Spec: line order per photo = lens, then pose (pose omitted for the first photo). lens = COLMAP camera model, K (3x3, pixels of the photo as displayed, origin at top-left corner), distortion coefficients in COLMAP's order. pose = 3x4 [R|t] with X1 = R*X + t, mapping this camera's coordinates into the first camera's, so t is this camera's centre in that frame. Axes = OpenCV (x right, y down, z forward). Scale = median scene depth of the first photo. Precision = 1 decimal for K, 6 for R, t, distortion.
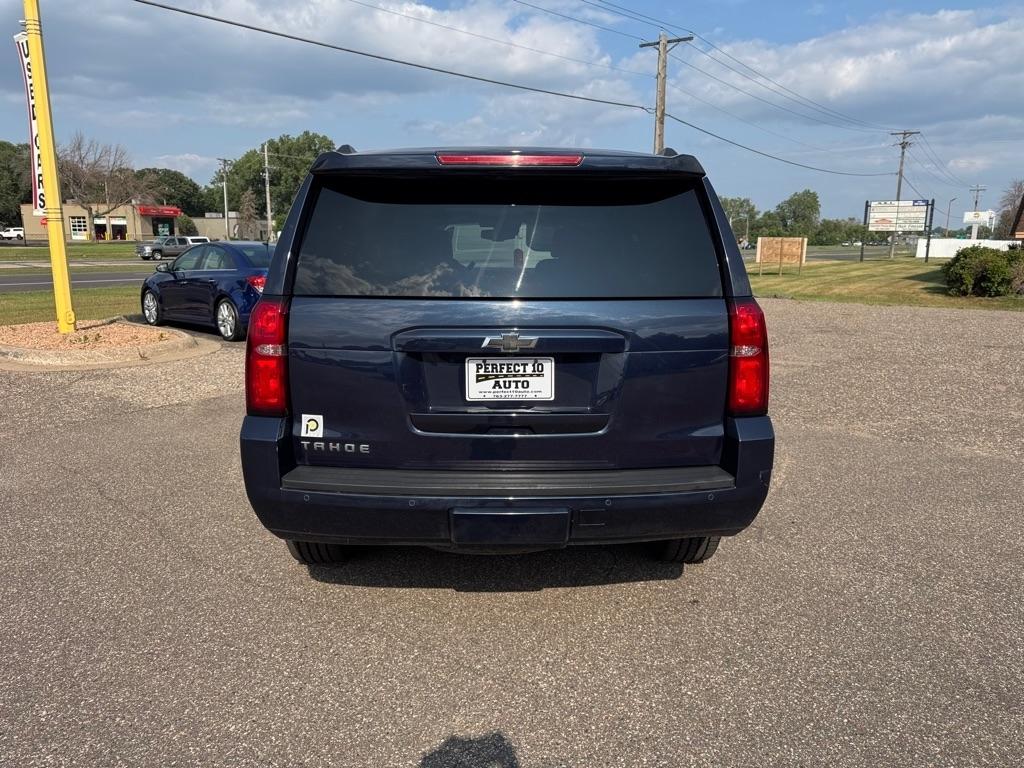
lens RADIAL K [[727.8, 0, 510.9], [0, 727.8, 391.3], [0, 0, 1]] dist [0.023562, -0.029928]
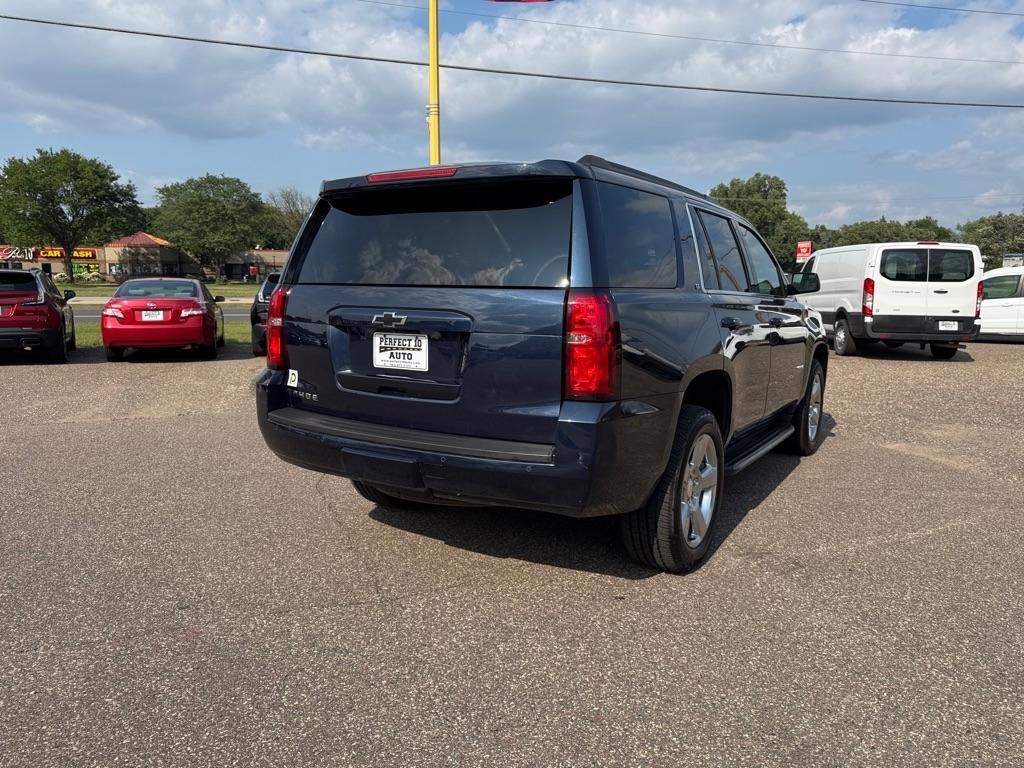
lens RADIAL K [[727.8, 0, 512.0], [0, 727.8, 388.2], [0, 0, 1]] dist [0.023562, -0.029928]
pose [[0.834186, 0.081687, -0.545400, 0.042108], [-0.113402, 0.993243, -0.024685, 0.002744], [0.539698, 0.082441, 0.837812, 0.003493]]
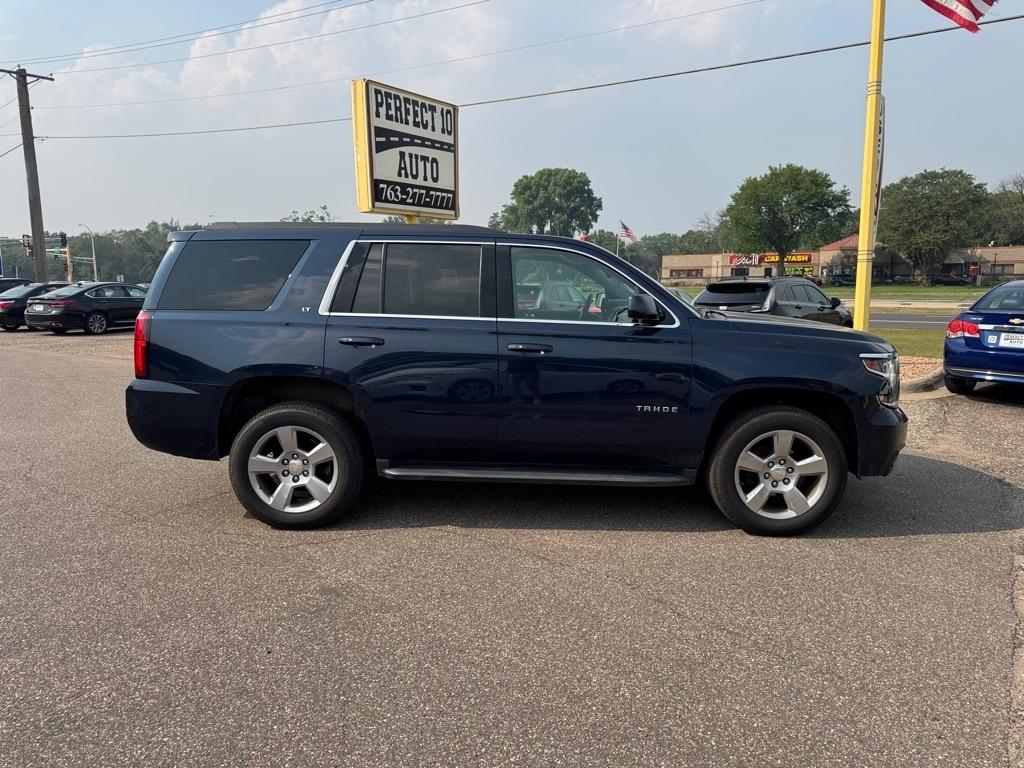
lens RADIAL K [[727.8, 0, 498.1], [0, 727.8, 383.1], [0, 0, 1]] dist [0.023562, -0.029928]
pose [[0.030904, 0.135110, -0.990349, 0.093777], [-0.197149, 0.972181, 0.126479, -0.017952], [0.979886, 0.191338, 0.056681, 0.090319]]
